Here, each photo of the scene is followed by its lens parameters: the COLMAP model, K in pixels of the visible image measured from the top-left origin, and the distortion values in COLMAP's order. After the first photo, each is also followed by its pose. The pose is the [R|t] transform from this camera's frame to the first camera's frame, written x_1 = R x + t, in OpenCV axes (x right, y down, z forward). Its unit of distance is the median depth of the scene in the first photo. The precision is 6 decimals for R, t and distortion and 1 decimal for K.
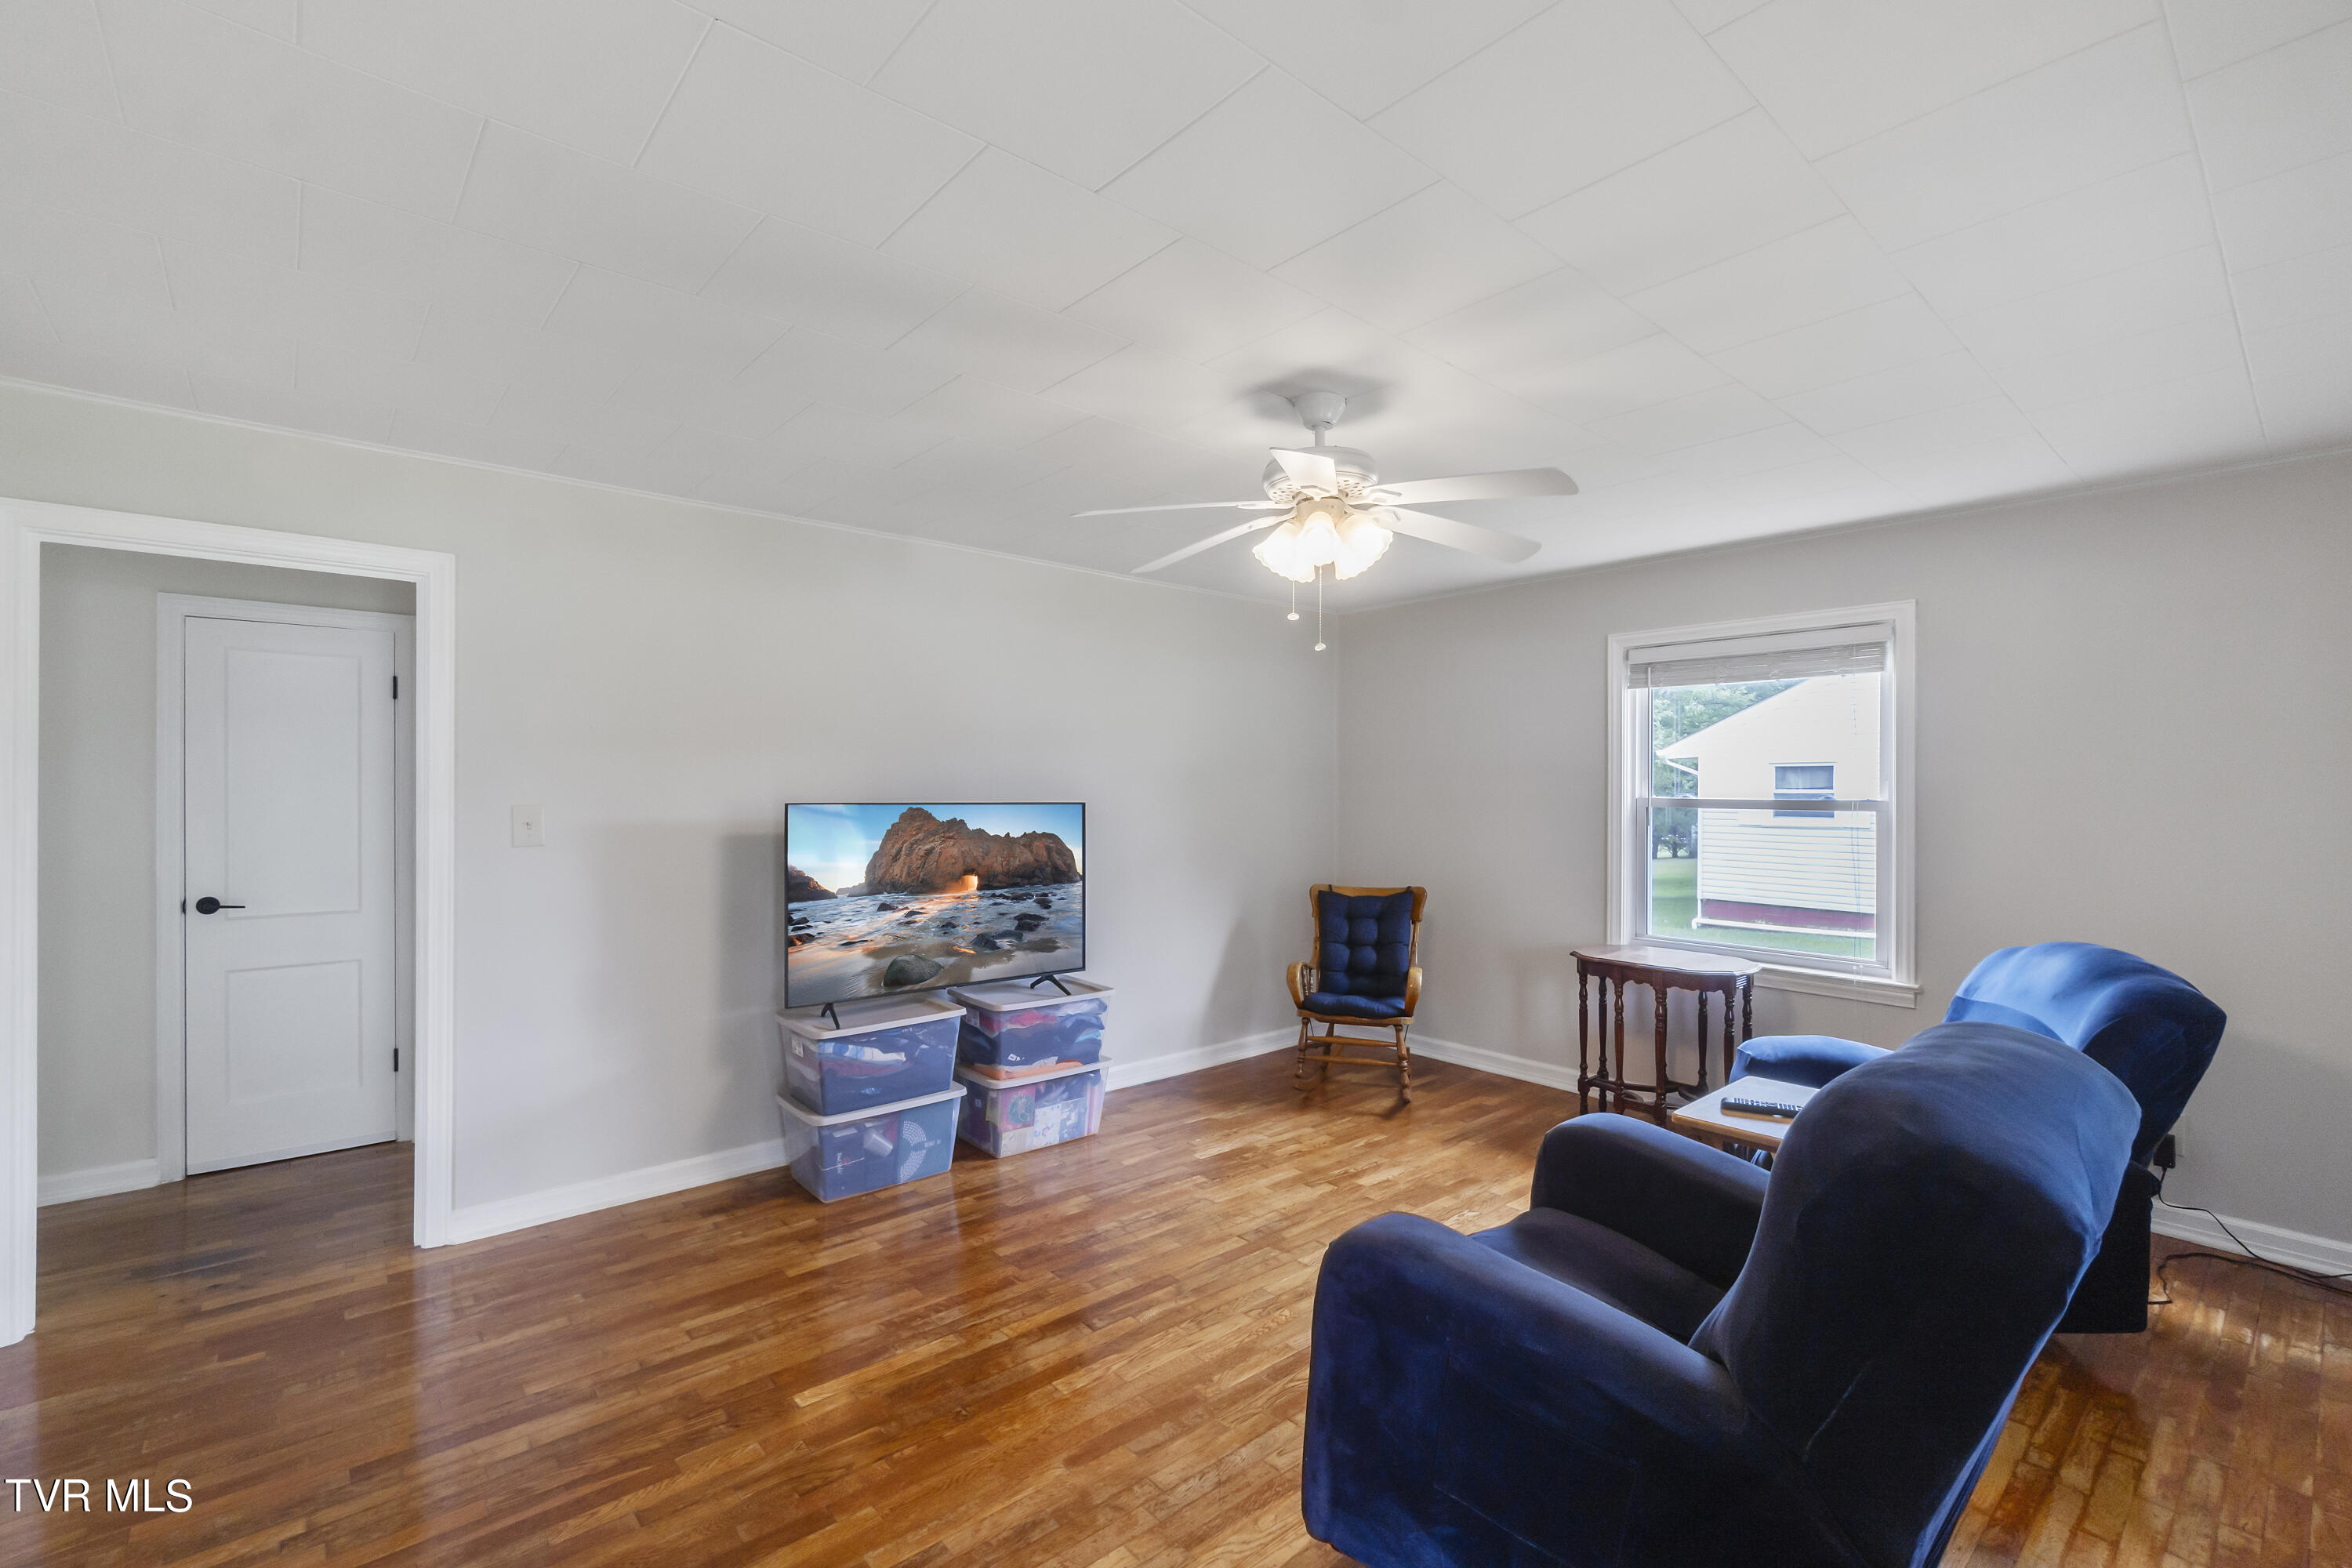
lens RADIAL K [[1045.2, 0, 1175.9], [0, 1045.2, 790.0], [0, 0, 1]] dist [-0.000057, 0.000038]
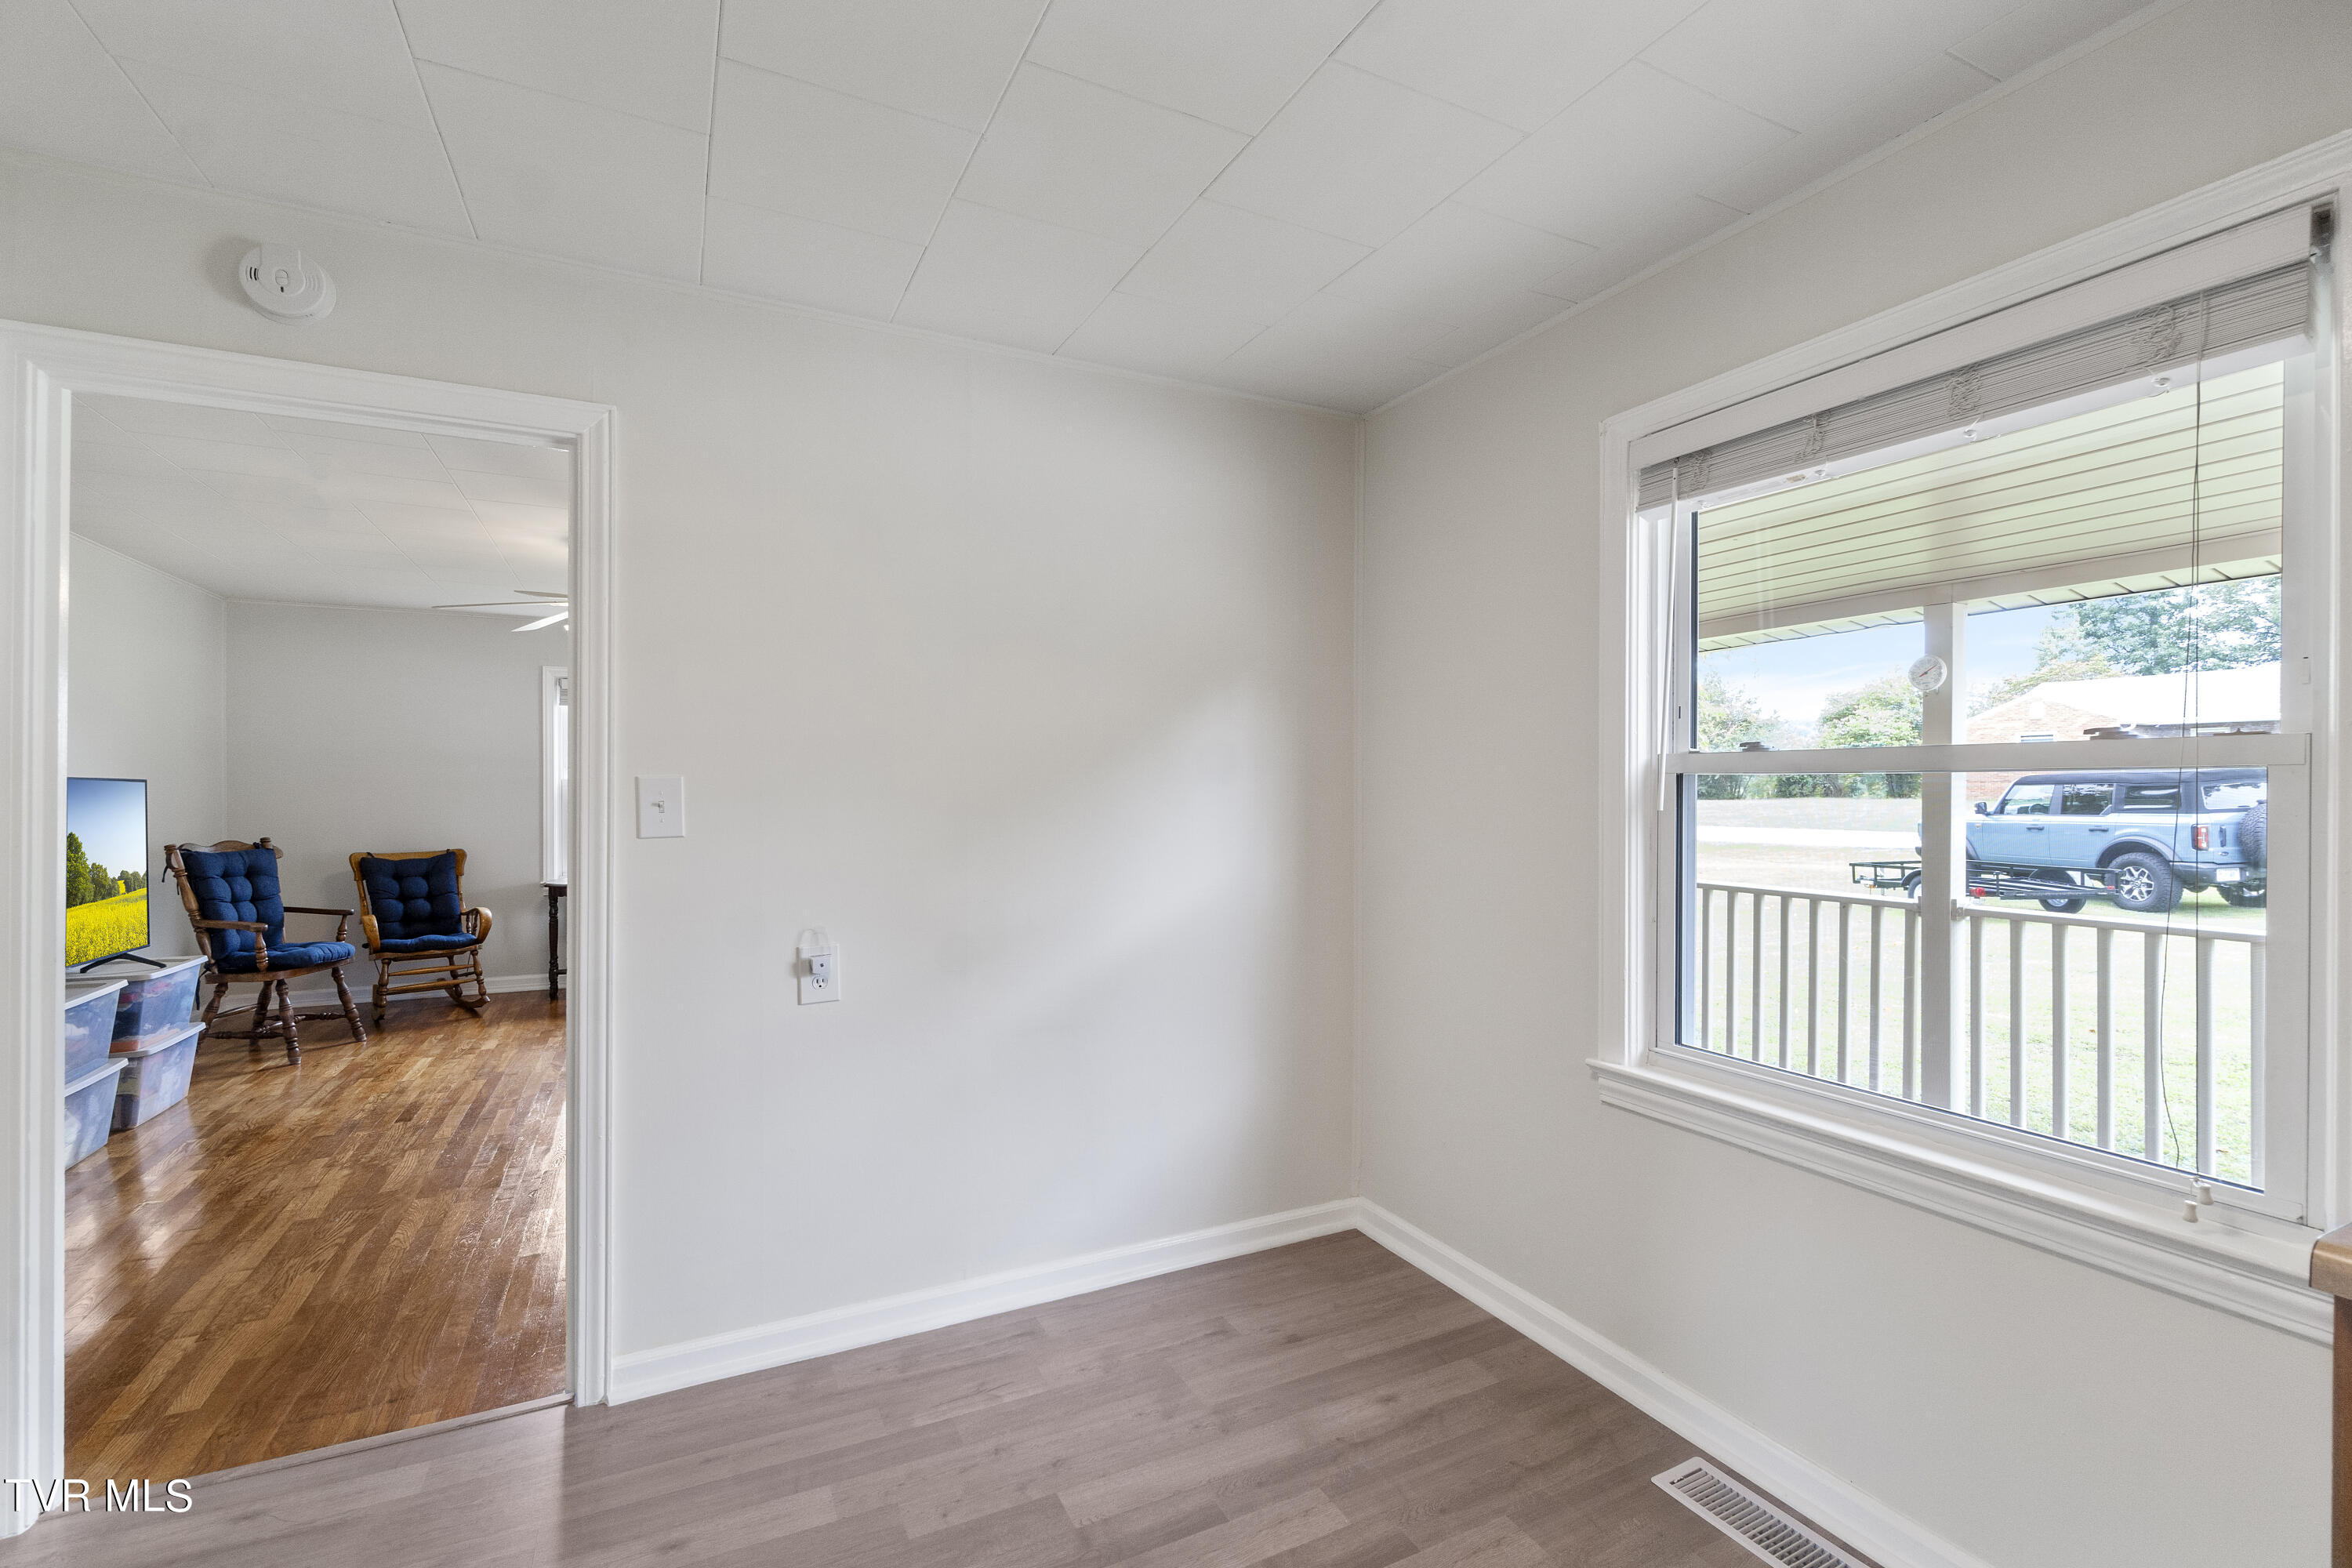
lens RADIAL K [[1045.2, 0, 1179.7], [0, 1045.2, 794.5], [0, 0, 1]] dist [-0.000057, 0.000038]
pose [[0.283694, 0.005125, 0.958901, -0.751564], [-0.004720, 0.999981, -0.003948, 0.026216], [-0.958903, -0.003407, 0.283713, -0.220294]]
